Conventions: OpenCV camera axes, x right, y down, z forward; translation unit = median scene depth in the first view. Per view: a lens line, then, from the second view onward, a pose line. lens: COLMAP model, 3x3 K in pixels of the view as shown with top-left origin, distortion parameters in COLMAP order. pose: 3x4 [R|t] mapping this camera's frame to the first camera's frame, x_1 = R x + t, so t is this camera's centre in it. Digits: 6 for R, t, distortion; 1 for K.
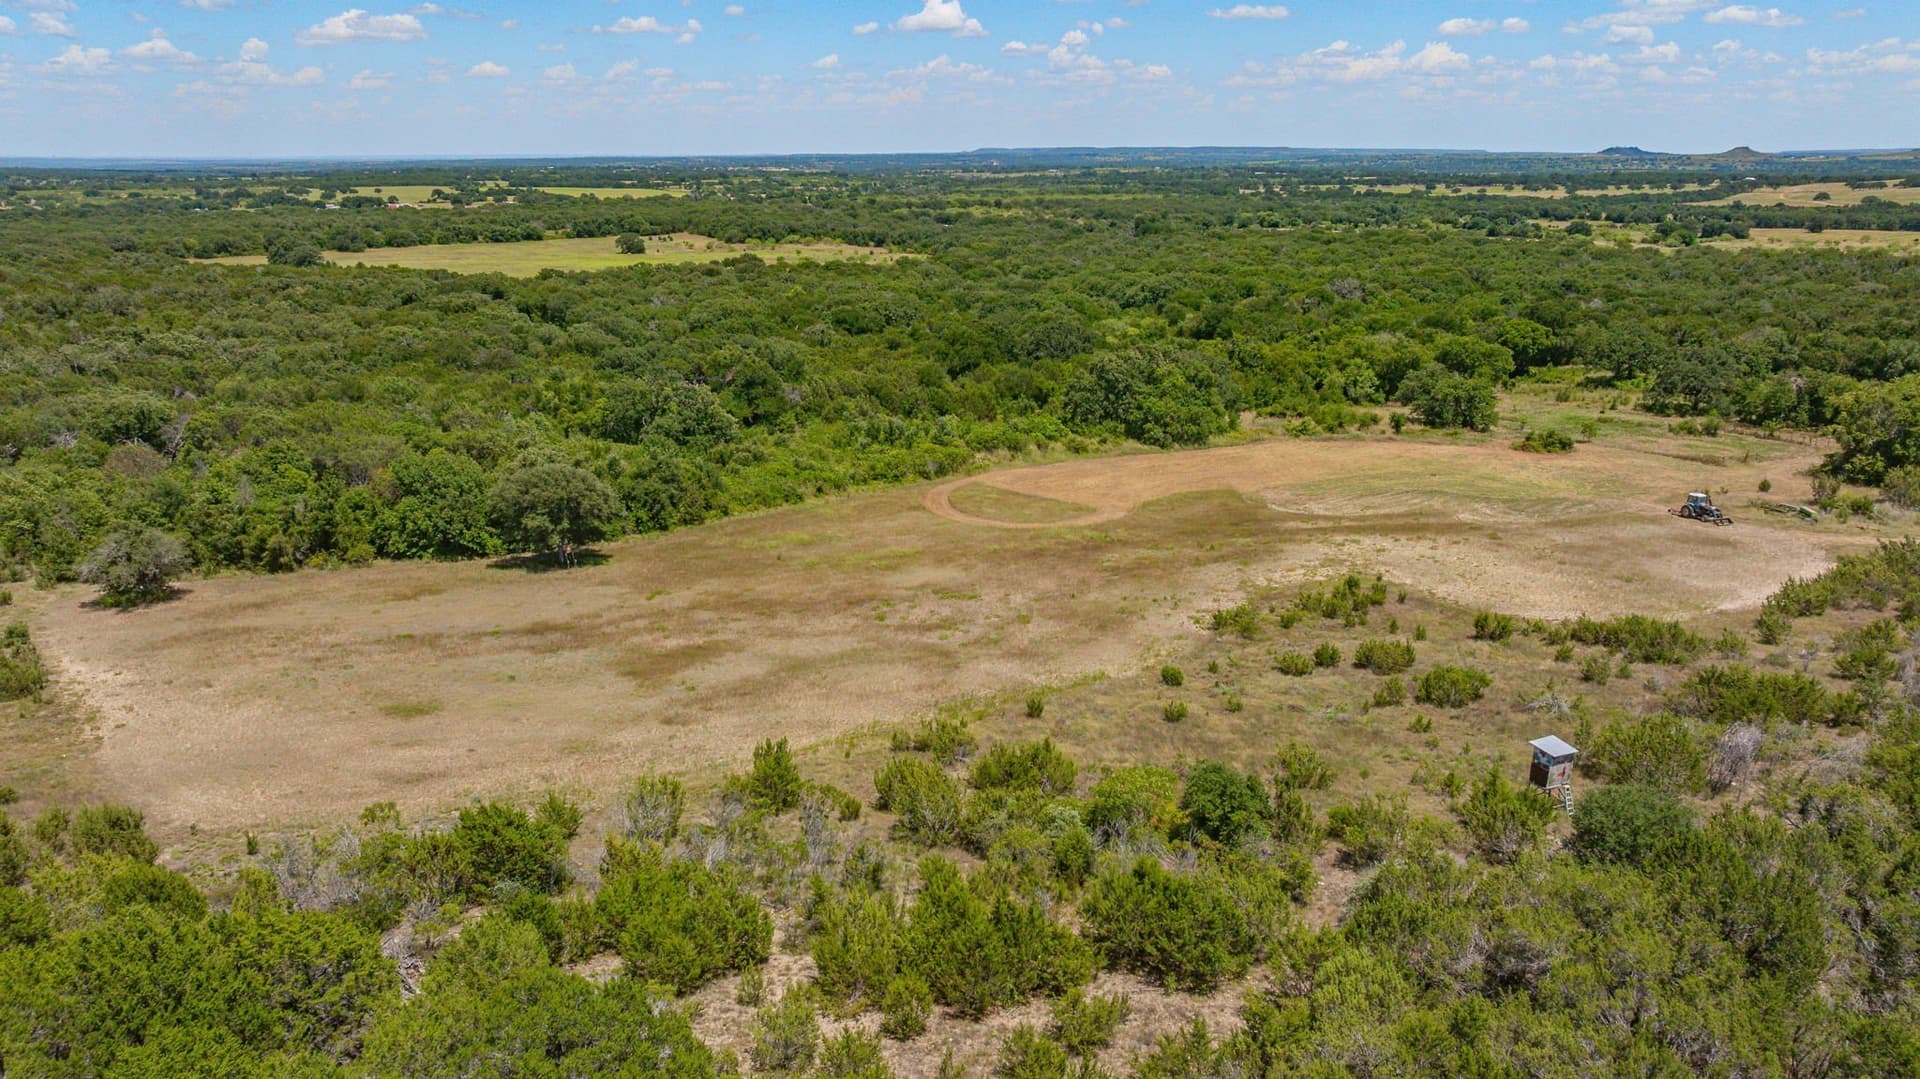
lens RADIAL K [[1366.0, 0, 964.5], [0, 1366.0, 535.2], [0, 0, 1]] dist [-0.038344, 0.046250]
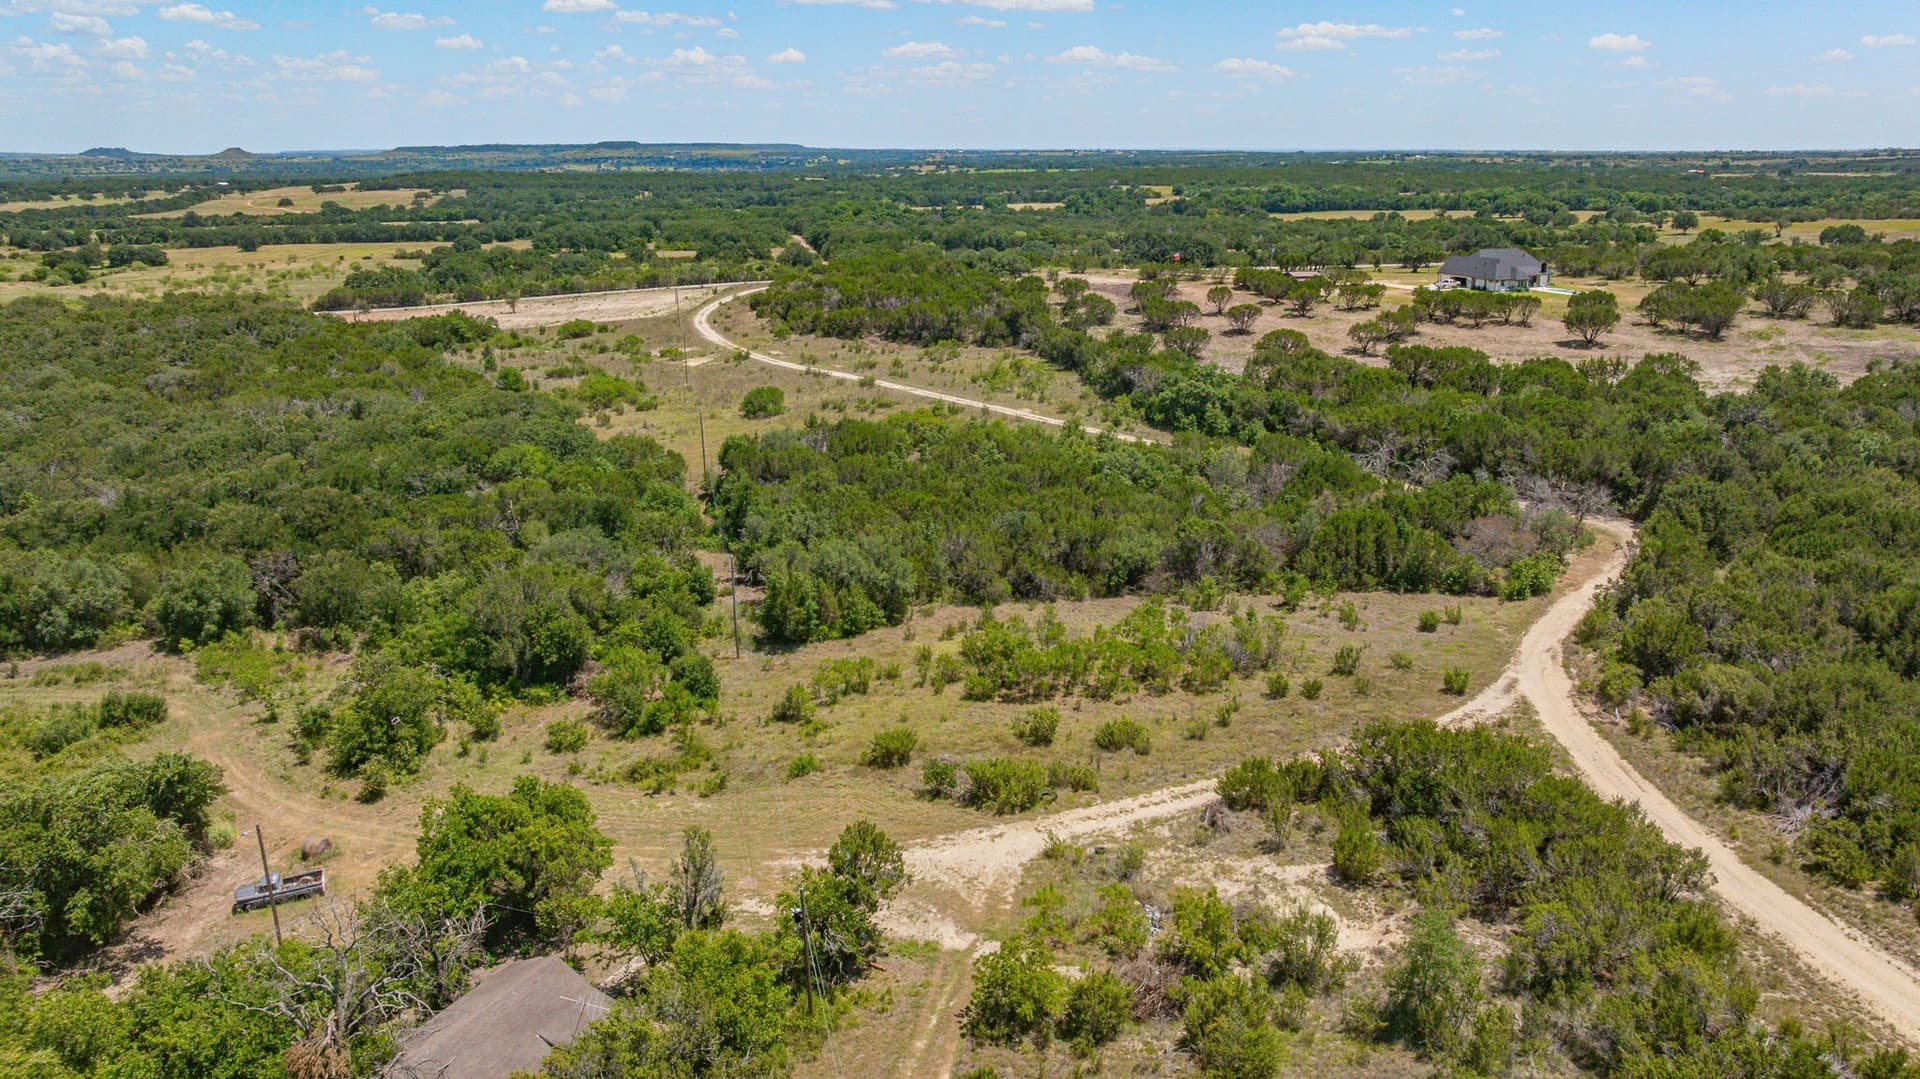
lens RADIAL K [[1366.0, 0, 961.1], [0, 1366.0, 543.6], [0, 0, 1]] dist [-0.038344, 0.046250]
pose [[0.563066, -0.235509, 0.792144, 0.169122], [0.231122, 0.965161, 0.122664, -0.047691], [-0.793435, 0.114014, 0.597881, 0.148468]]
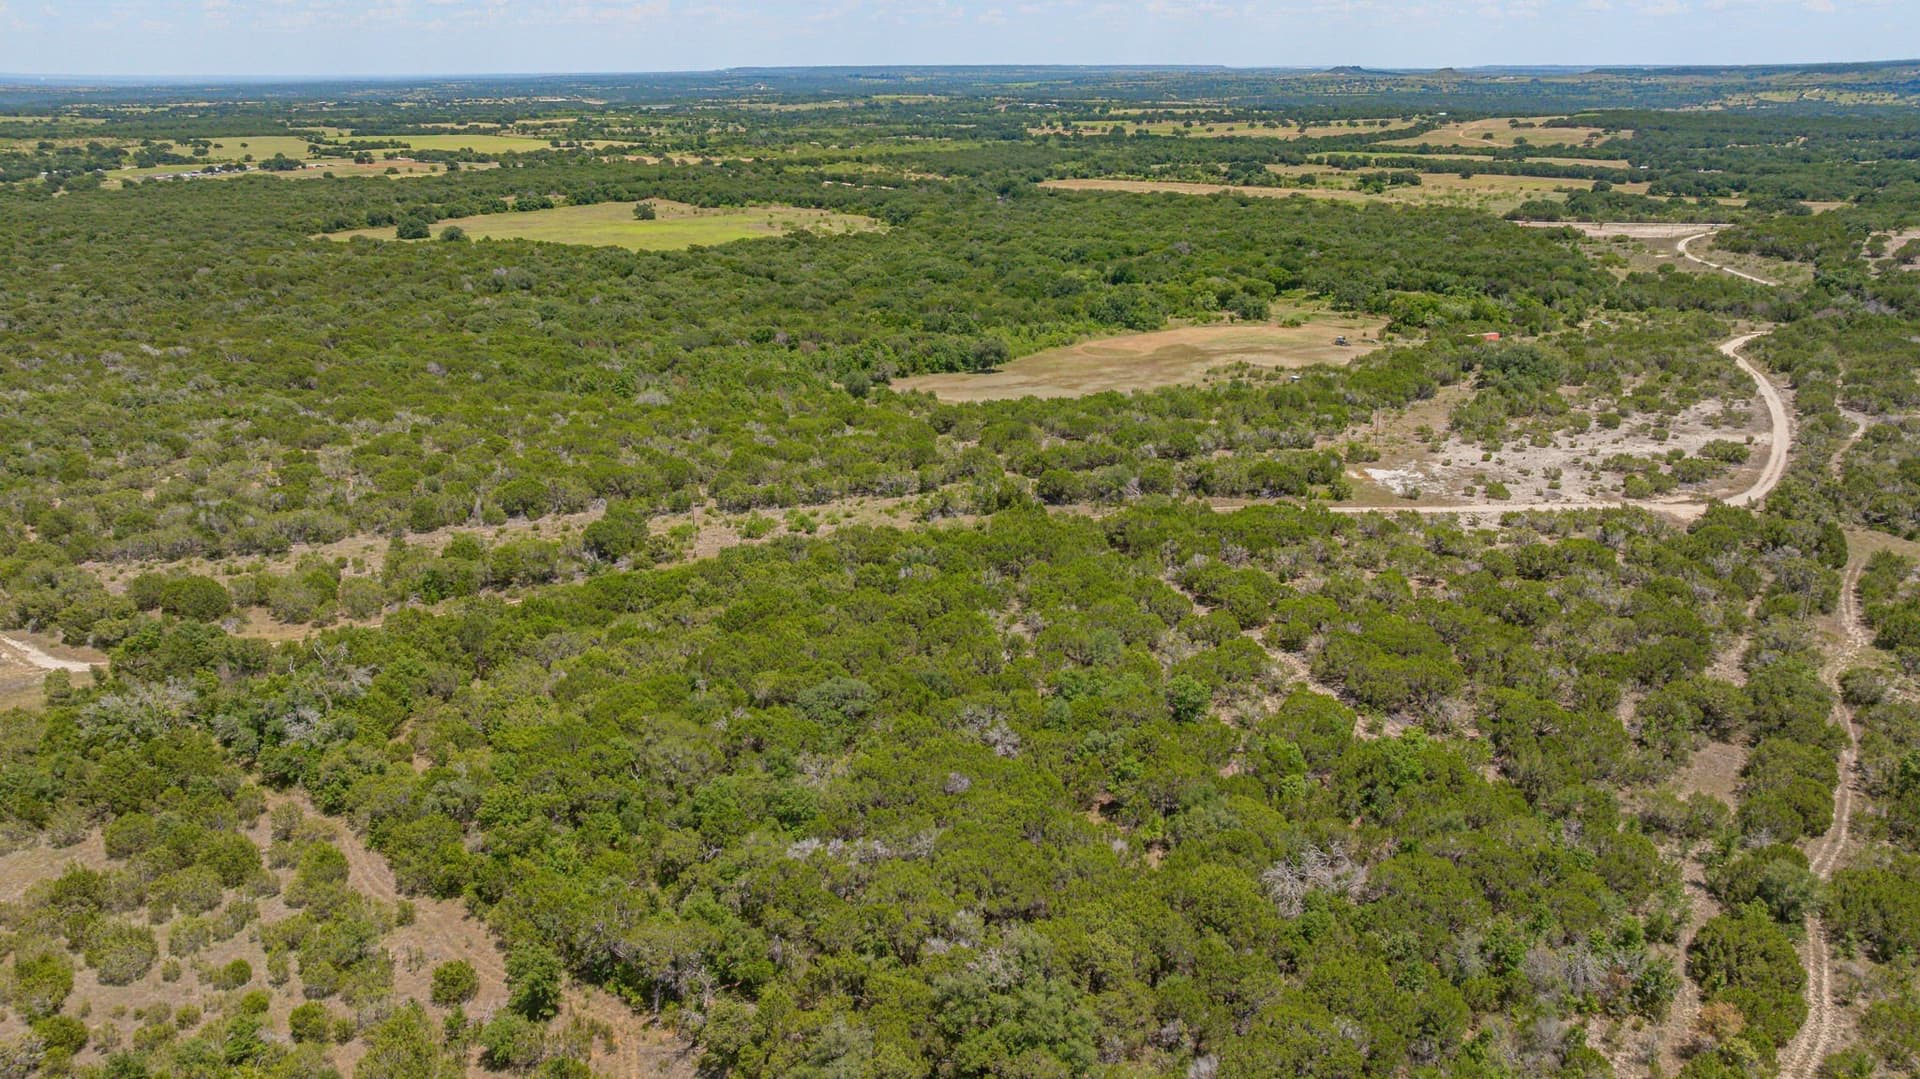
lens RADIAL K [[1366.0, 0, 964.2], [0, 1366.0, 531.7], [0, 0, 1]] dist [-0.038344, 0.046250]
pose [[0.984603, -0.061553, 0.163607, -0.160102], [0.052409, 0.996844, 0.059632, 0.035291], [-0.166761, -0.050140, 0.984722, -0.371377]]
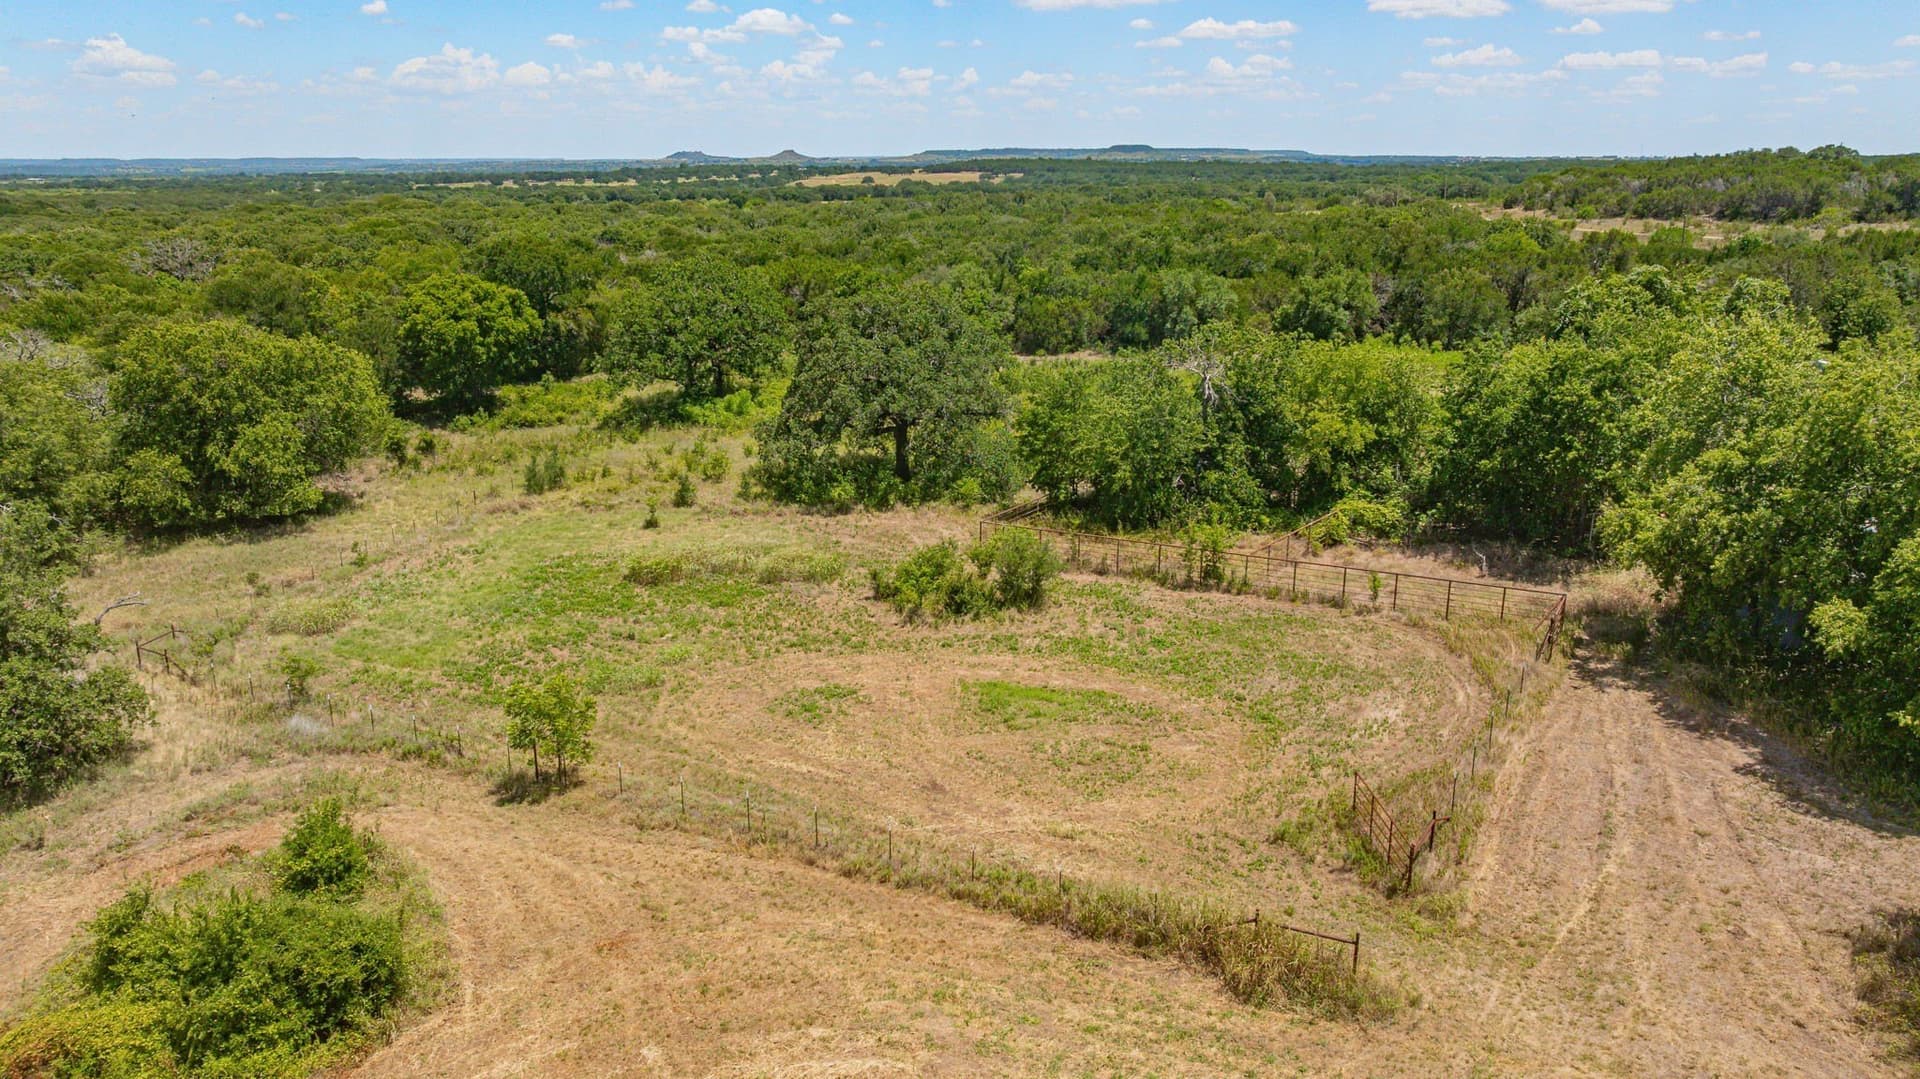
lens RADIAL K [[1366.0, 0, 961.6], [0, 1366.0, 538.1], [0, 0, 1]] dist [-0.038344, 0.046250]
pose [[0.809758, -0.162349, 0.563856, 0.109599], [0.165858, 0.985102, 0.045448, -0.028069], [-0.562834, 0.056718, 0.824621, 0.219727]]
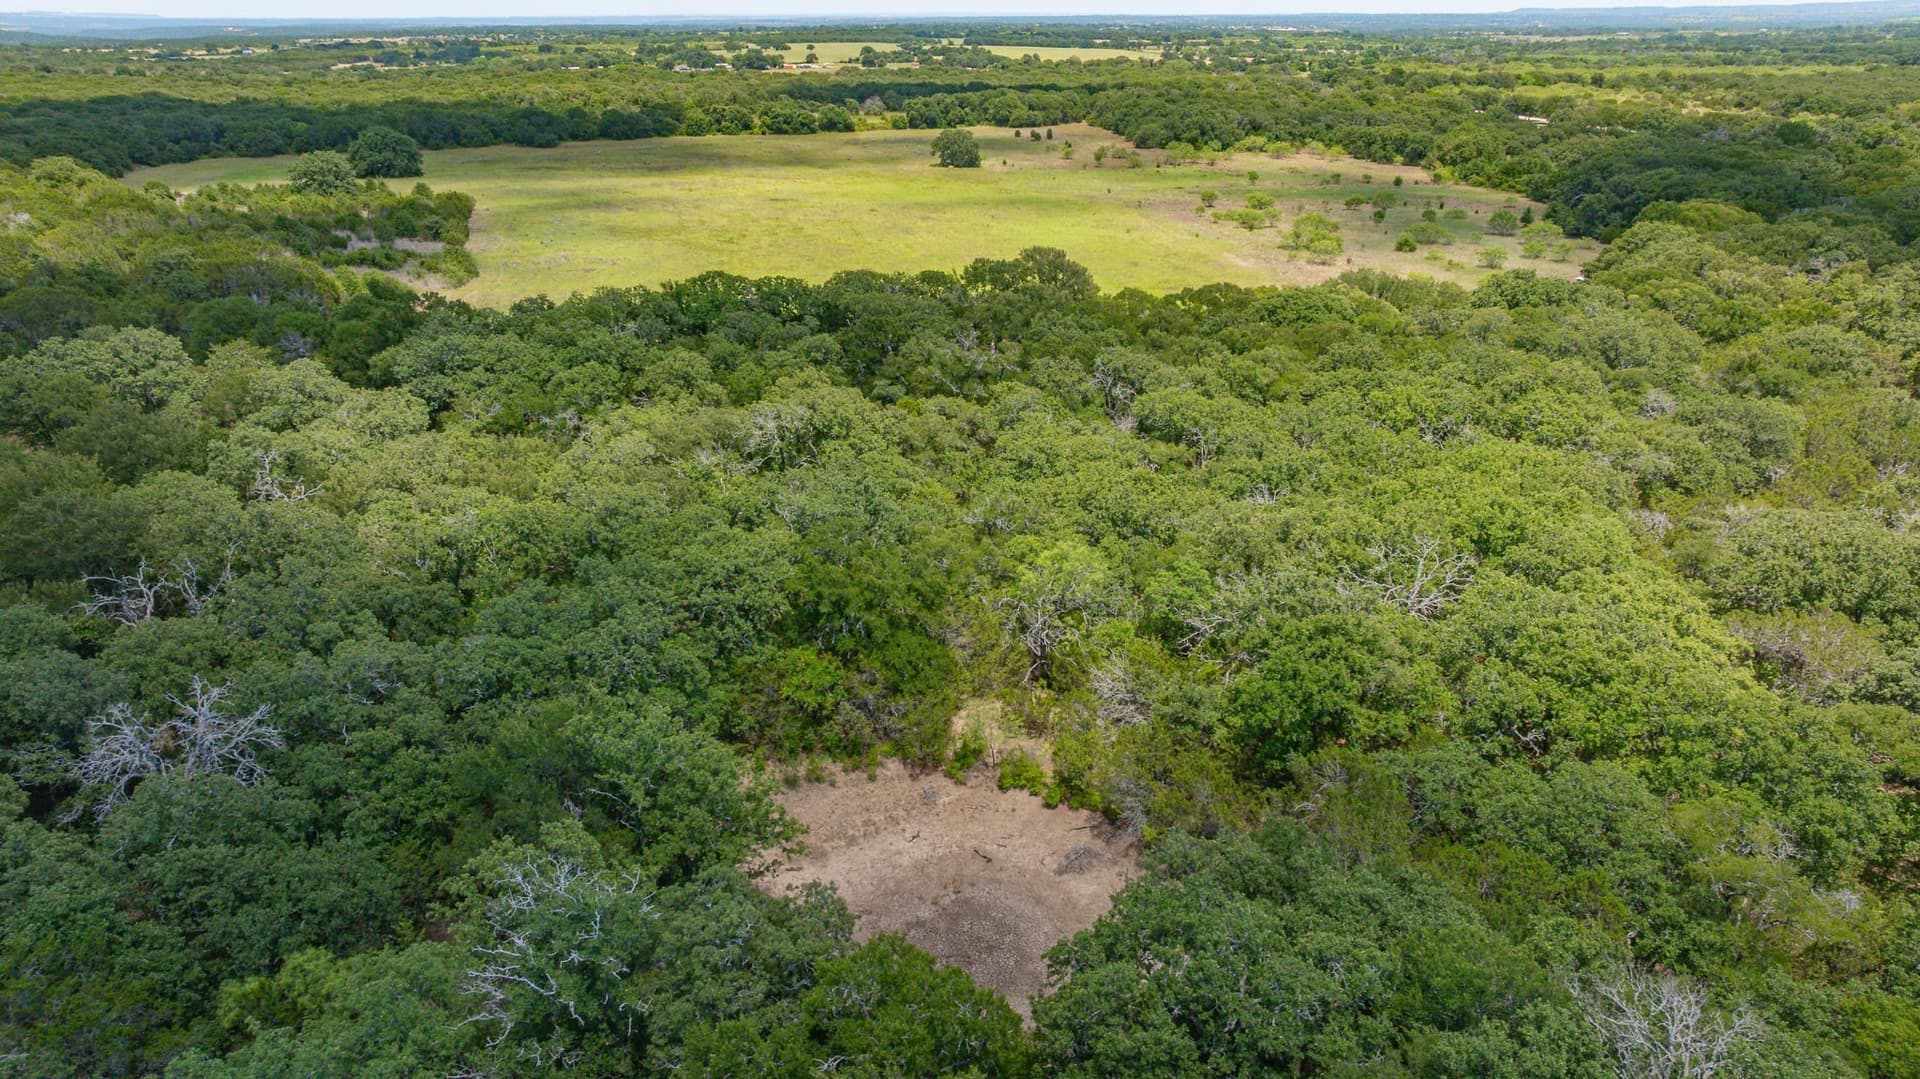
lens RADIAL K [[1366.0, 0, 969.1], [0, 1366.0, 540.2], [0, 0, 1]] dist [-0.038344, 0.046250]
pose [[0.939654, 0.124258, -0.318763, -0.037330], [-0.093080, 0.989418, 0.111306, -0.108068], [0.329221, -0.074918, 0.941276, 0.423906]]
